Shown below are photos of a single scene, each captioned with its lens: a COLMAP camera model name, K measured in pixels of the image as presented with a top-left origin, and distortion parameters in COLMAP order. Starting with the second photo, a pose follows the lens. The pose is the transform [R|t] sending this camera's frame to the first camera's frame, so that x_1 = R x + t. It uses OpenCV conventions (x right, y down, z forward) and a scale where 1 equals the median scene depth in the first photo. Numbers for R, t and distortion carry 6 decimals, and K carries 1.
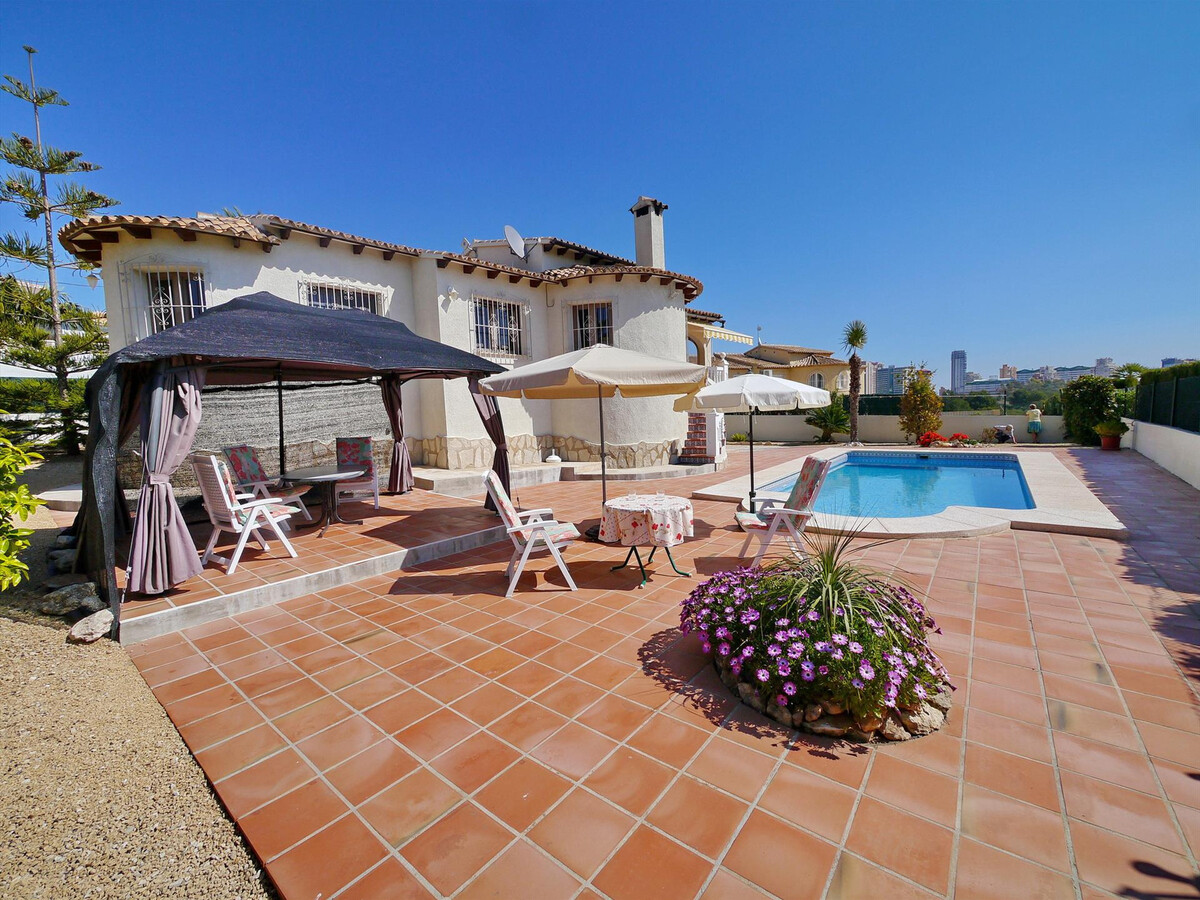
lens RADIAL K [[499.8, 0, 596.0], [0, 499.8, 445.5], [0, 0, 1]] dist [-0.007022, 0.001366]
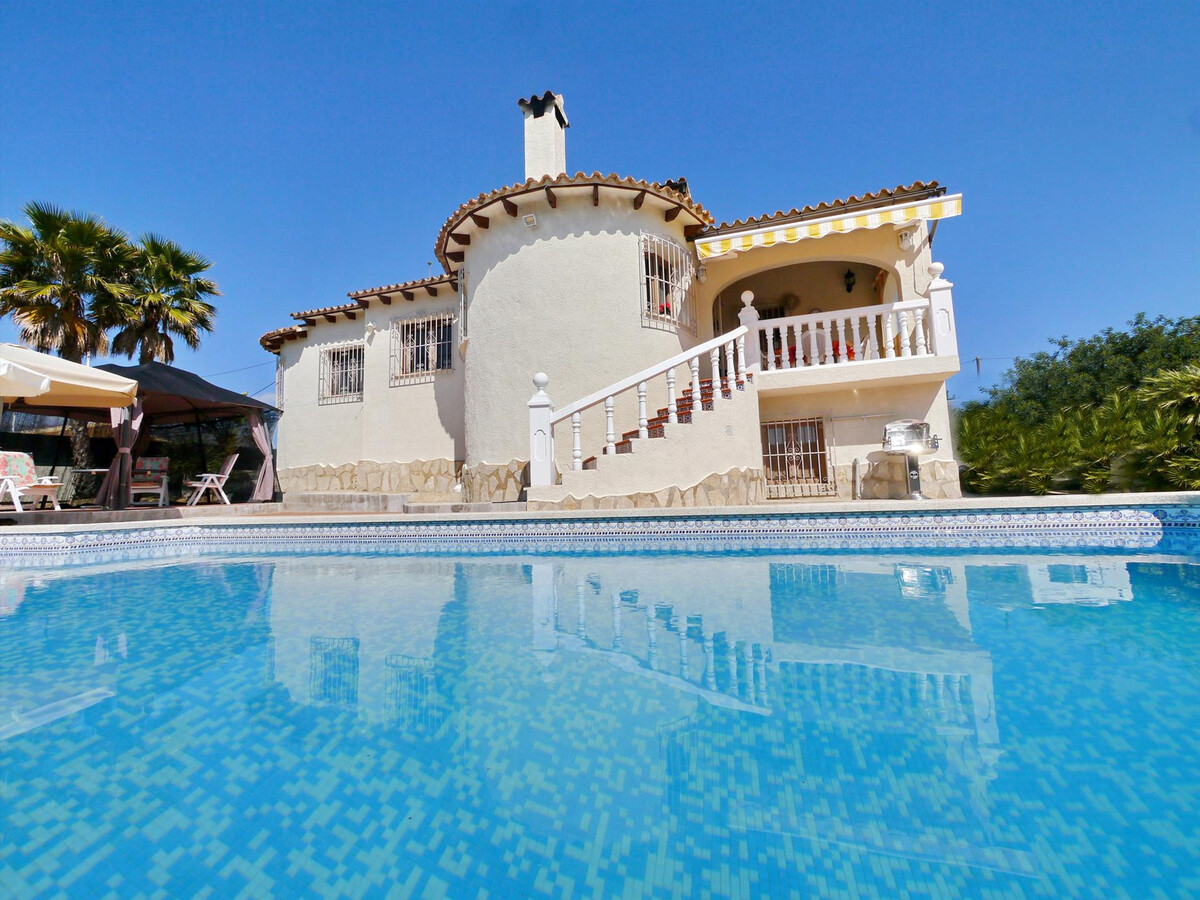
lens RADIAL K [[499.8, 0, 602.5], [0, 499.8, 443.6], [0, 0, 1]] dist [-0.007022, 0.001366]
pose [[0.405716, -0.074559, -0.910953, 1.063623], [-0.048017, 0.993552, -0.102705, 0.038562], [0.912737, 0.085411, 0.399520, 1.266352]]
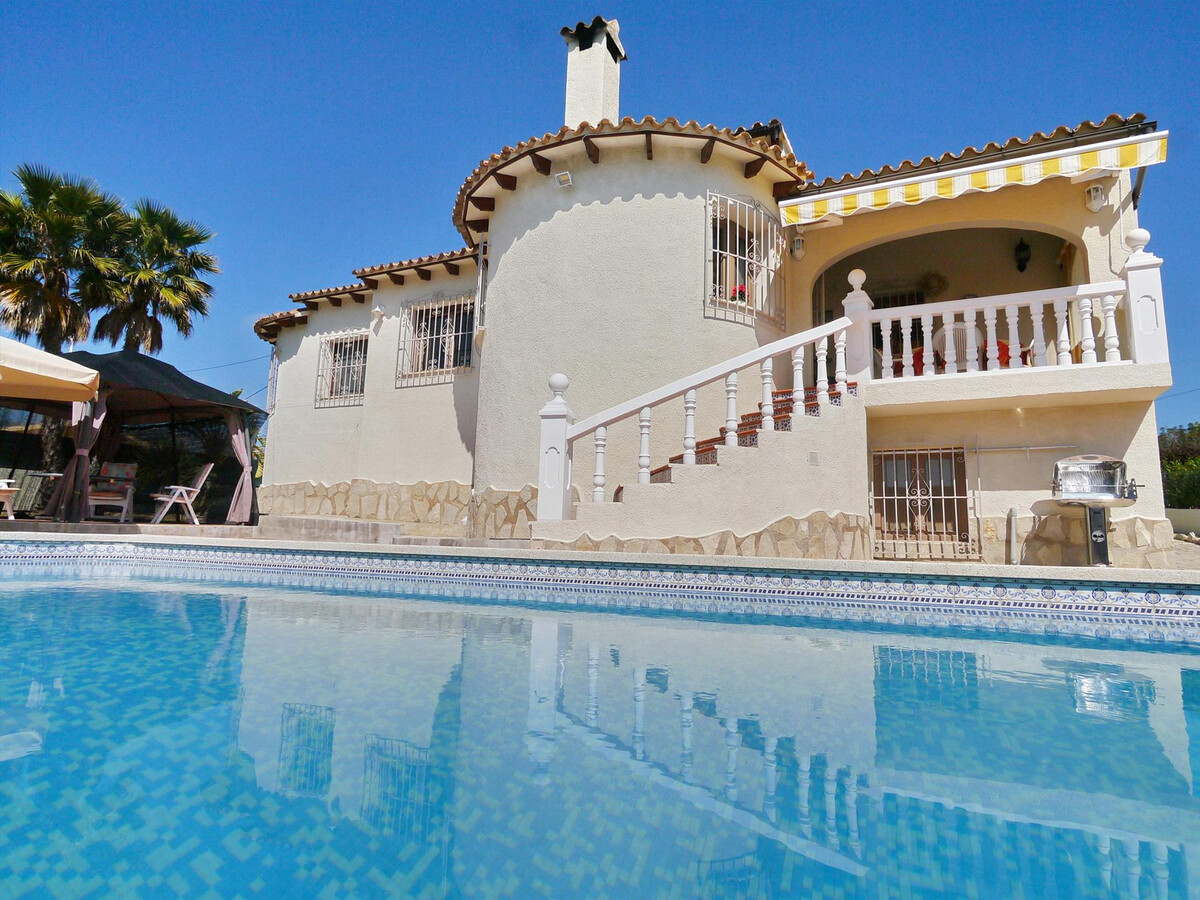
lens RADIAL K [[678.3, 0, 607.7], [0, 678.3, 441.6], [0, 0, 1]] dist [-0.000886, 0.003236]
pose [[0.275143, -0.103690, -0.955795, 1.112801], [-0.107882, 0.984558, -0.137867, 0.040322], [0.955331, 0.141046, 0.259708, 1.336954]]
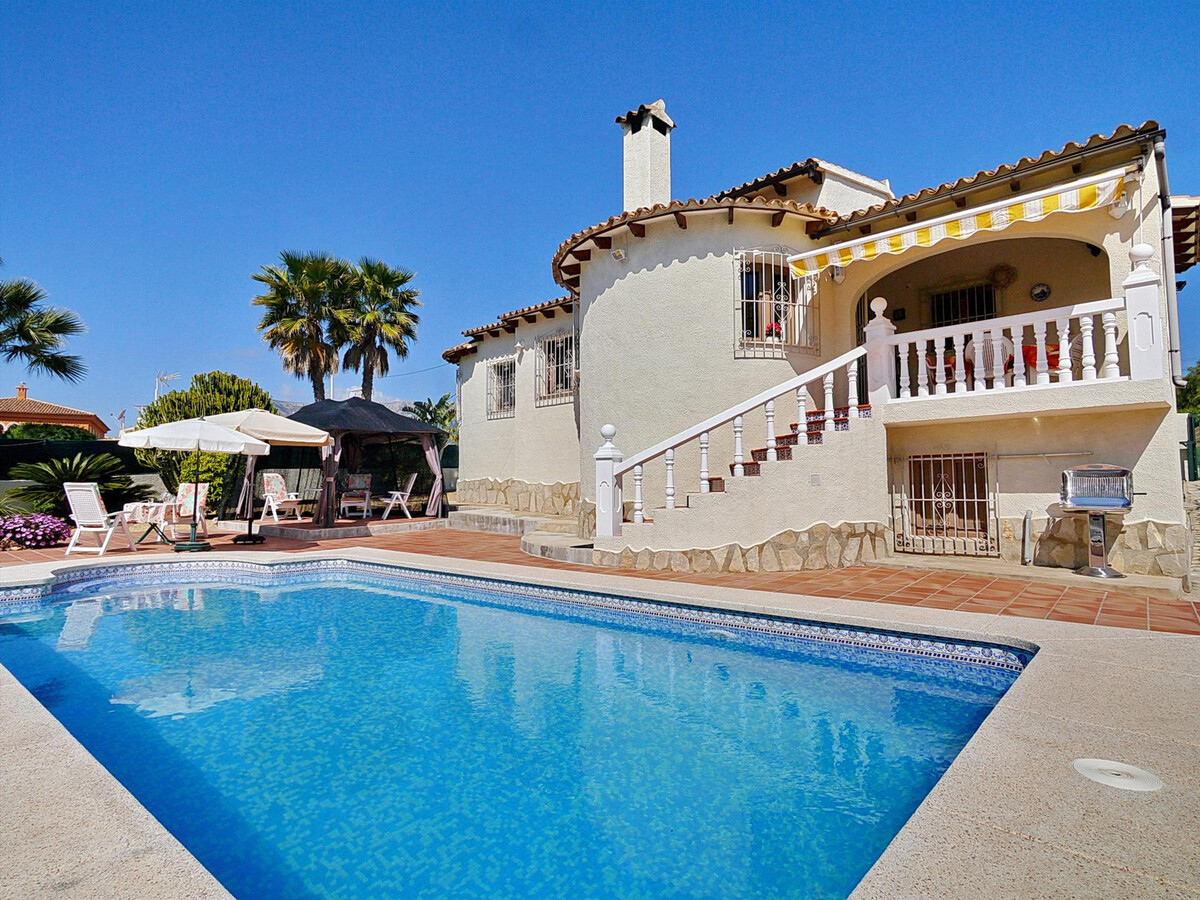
lens RADIAL K [[678.3, 0, 610.3], [0, 678.3, 440.1], [0, 0, 1]] dist [-0.000886, 0.003236]
pose [[-0.042116, -0.024213, -0.998819, 1.409916], [-0.065472, 0.997624, -0.021423, -0.101387], [0.996965, 0.064492, -0.043602, 1.537578]]
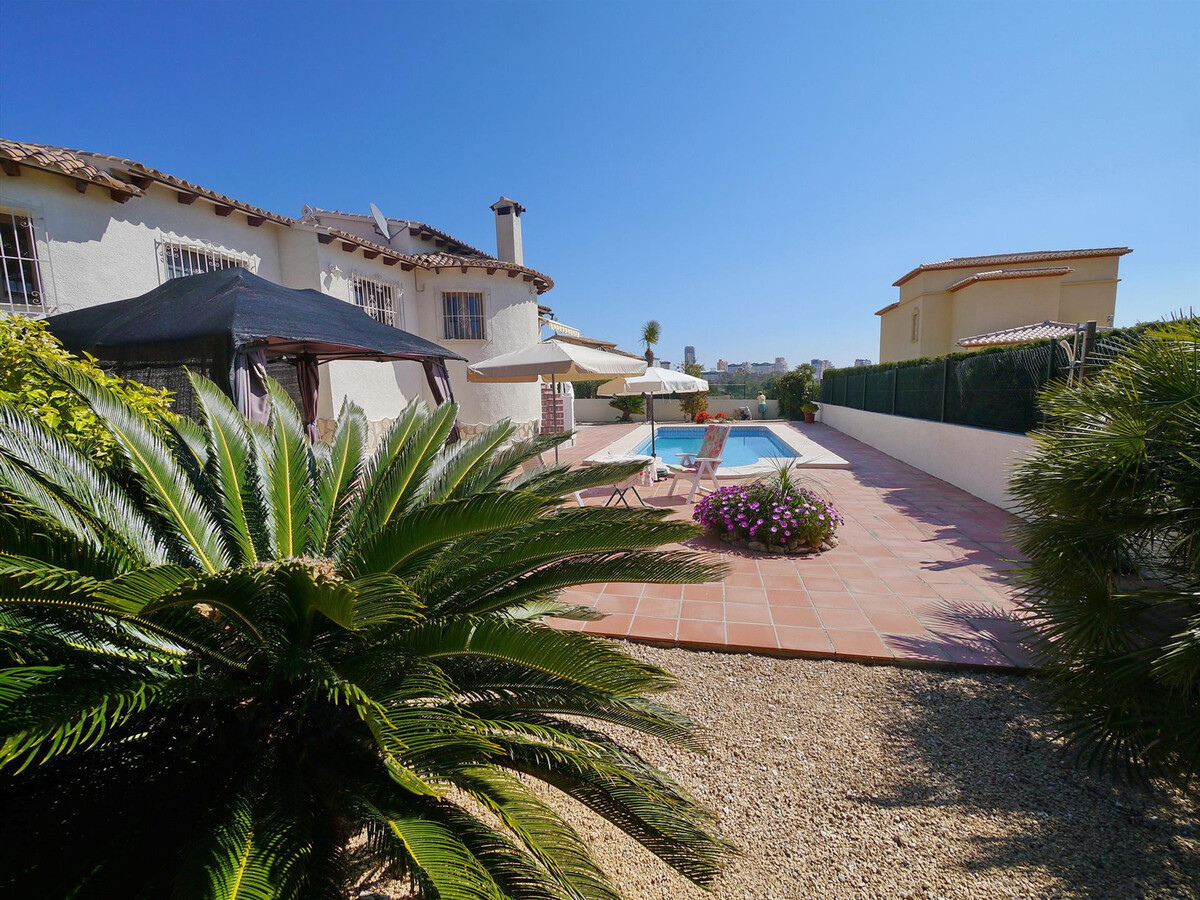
lens RADIAL K [[499.8, 0, 602.6], [0, 499.8, 445.4], [0, 0, 1]] dist [-0.007022, 0.001366]
pose [[0.897959, -0.037422, 0.438486, -0.312704], [0.023820, 0.999050, 0.036481, 0.012933], [-0.439435, -0.022314, 0.897997, -0.126789]]
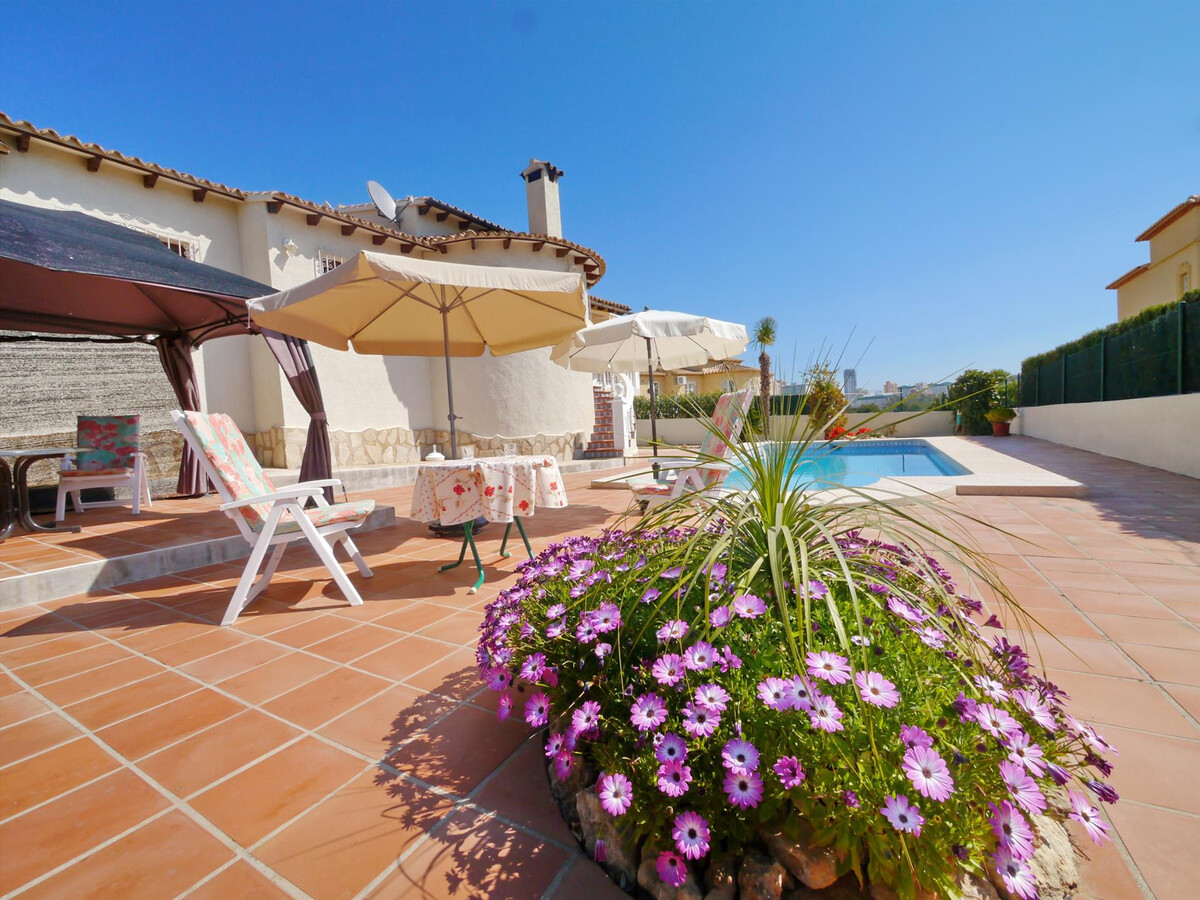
lens RADIAL K [[499.8, 0, 596.3], [0, 499.8, 446.2], [0, 0, 1]] dist [-0.007022, 0.001366]
pose [[0.987800, -0.026185, 0.153513, 0.077988], [0.031854, 0.998894, -0.034582, 0.067032], [-0.152438, 0.039050, 0.987541, 0.186530]]
